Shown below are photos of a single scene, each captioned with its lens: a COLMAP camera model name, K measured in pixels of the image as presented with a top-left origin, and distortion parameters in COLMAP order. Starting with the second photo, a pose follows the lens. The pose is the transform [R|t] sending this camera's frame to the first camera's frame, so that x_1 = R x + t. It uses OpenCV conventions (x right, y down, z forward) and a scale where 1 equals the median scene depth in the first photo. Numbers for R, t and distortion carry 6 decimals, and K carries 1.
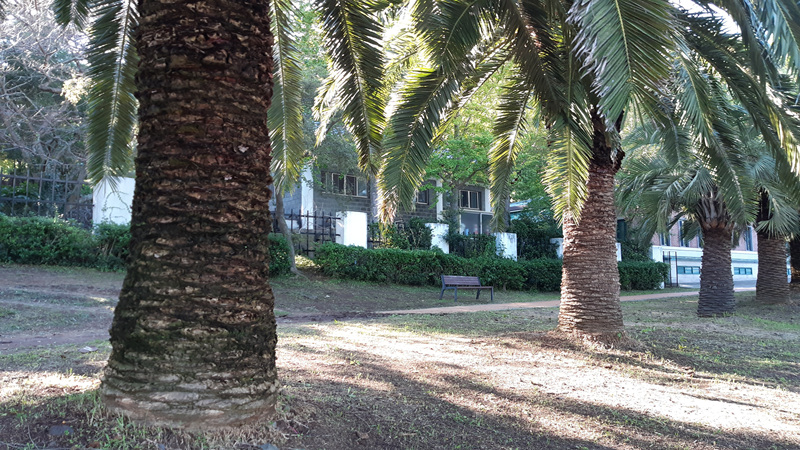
lens RADIAL K [[630.5, 0, 401.9], [0, 630.5, 224.7], [0, 0, 1]] dist [0.001122, -0.001582]
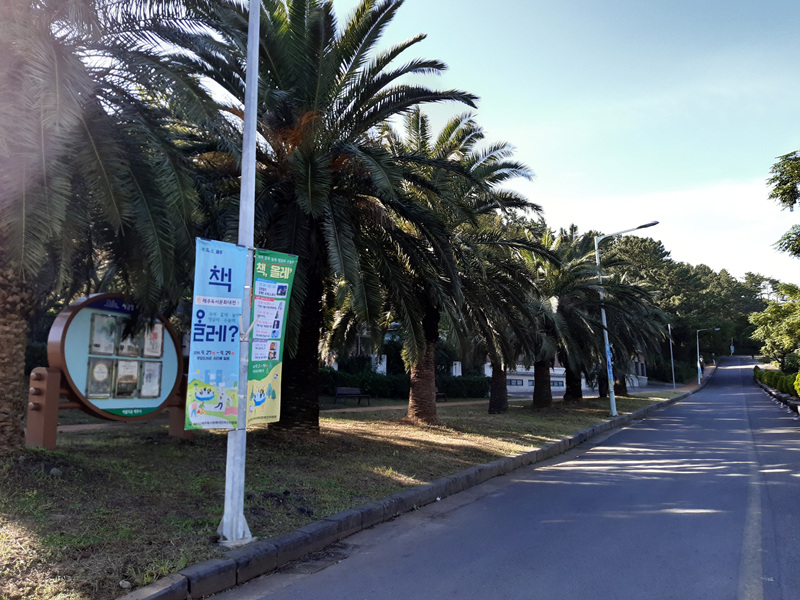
lens RADIAL K [[596.4, 0, 399.5], [0, 596.4, 301.6], [0, 0, 1]] dist [0.041477, -0.072998]
pose [[0.978667, 0.036858, 0.202120, -0.094061], [-0.025693, 0.998010, -0.057589, -0.049876], [-0.203840, 0.051167, 0.977666, -0.463586]]
